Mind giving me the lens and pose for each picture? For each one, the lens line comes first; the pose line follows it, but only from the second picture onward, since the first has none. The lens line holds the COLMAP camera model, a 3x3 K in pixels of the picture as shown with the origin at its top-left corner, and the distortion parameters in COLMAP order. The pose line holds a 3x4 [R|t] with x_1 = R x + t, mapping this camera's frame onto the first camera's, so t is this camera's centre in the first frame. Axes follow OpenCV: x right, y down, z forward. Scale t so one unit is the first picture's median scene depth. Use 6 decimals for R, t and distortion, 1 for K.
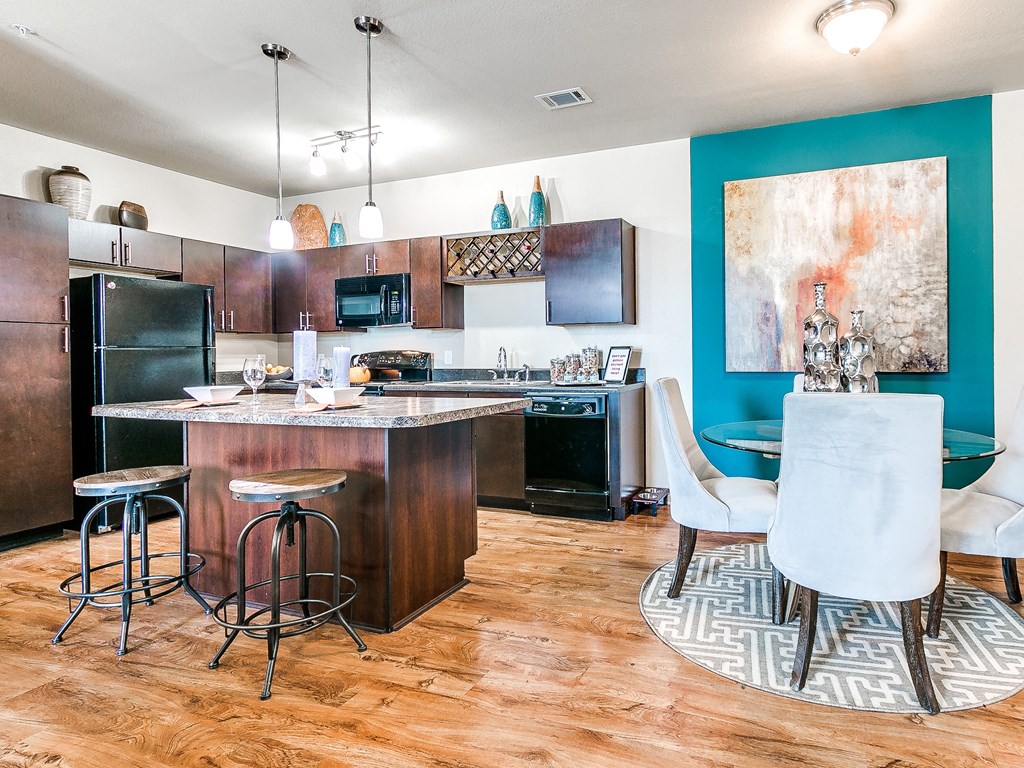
lens RADIAL K [[628.6, 0, 534.0], [0, 628.6, 359.9], [0, 0, 1]] dist [-0.005239, -0.002690]
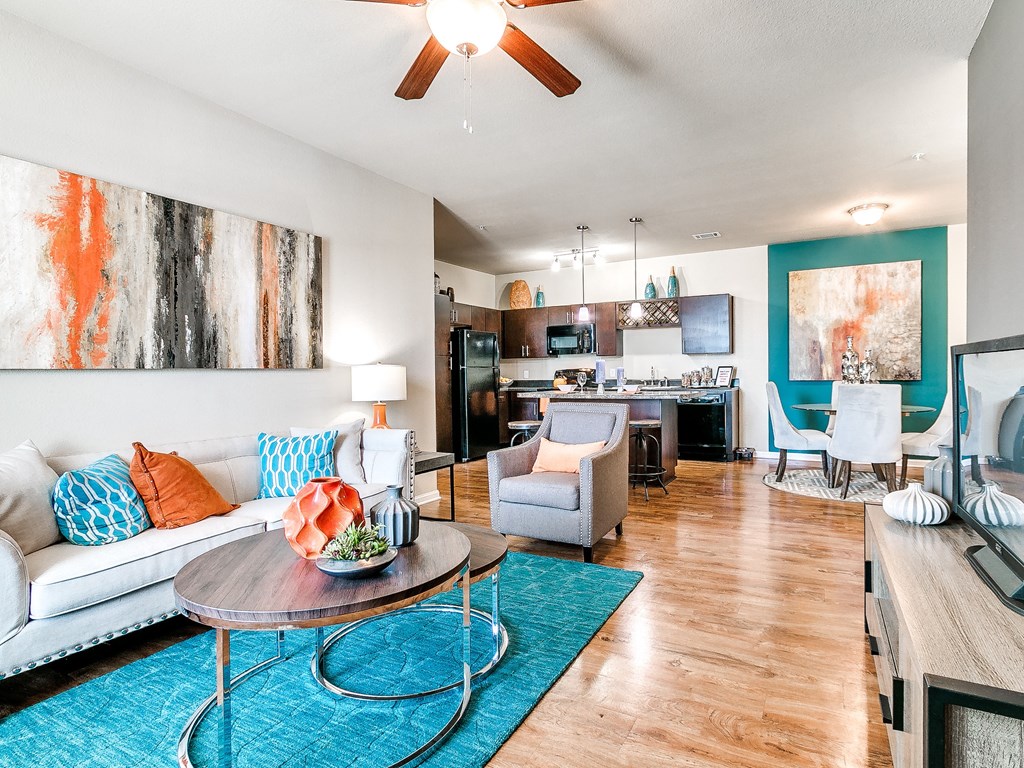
lens RADIAL K [[566.8, 0, 514.4], [0, 566.8, 383.5], [0, 0, 1]] dist [-0.007714, 0.003472]
pose [[0.996446, 0.000899, -0.084228, -0.338988], [0.000039, 0.999938, 0.011130, 0.009994], [0.084233, -0.011094, 0.996384, -0.661176]]
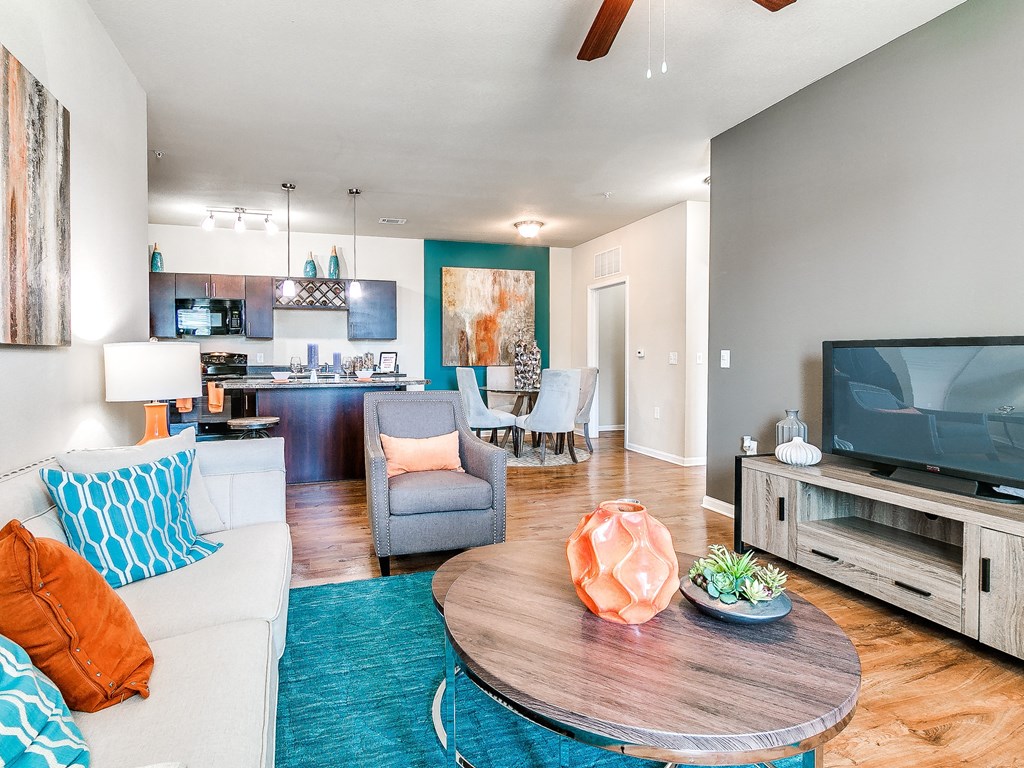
lens RADIAL K [[566.8, 0, 515.8], [0, 566.8, 373.3], [0, 0, 1]] dist [-0.007714, 0.003472]
pose [[0.745609, -0.010337, 0.666303, -0.713808], [-0.001243, 0.999856, 0.016903, 0.011347], [-0.666382, -0.013432, 0.745489, -0.457809]]
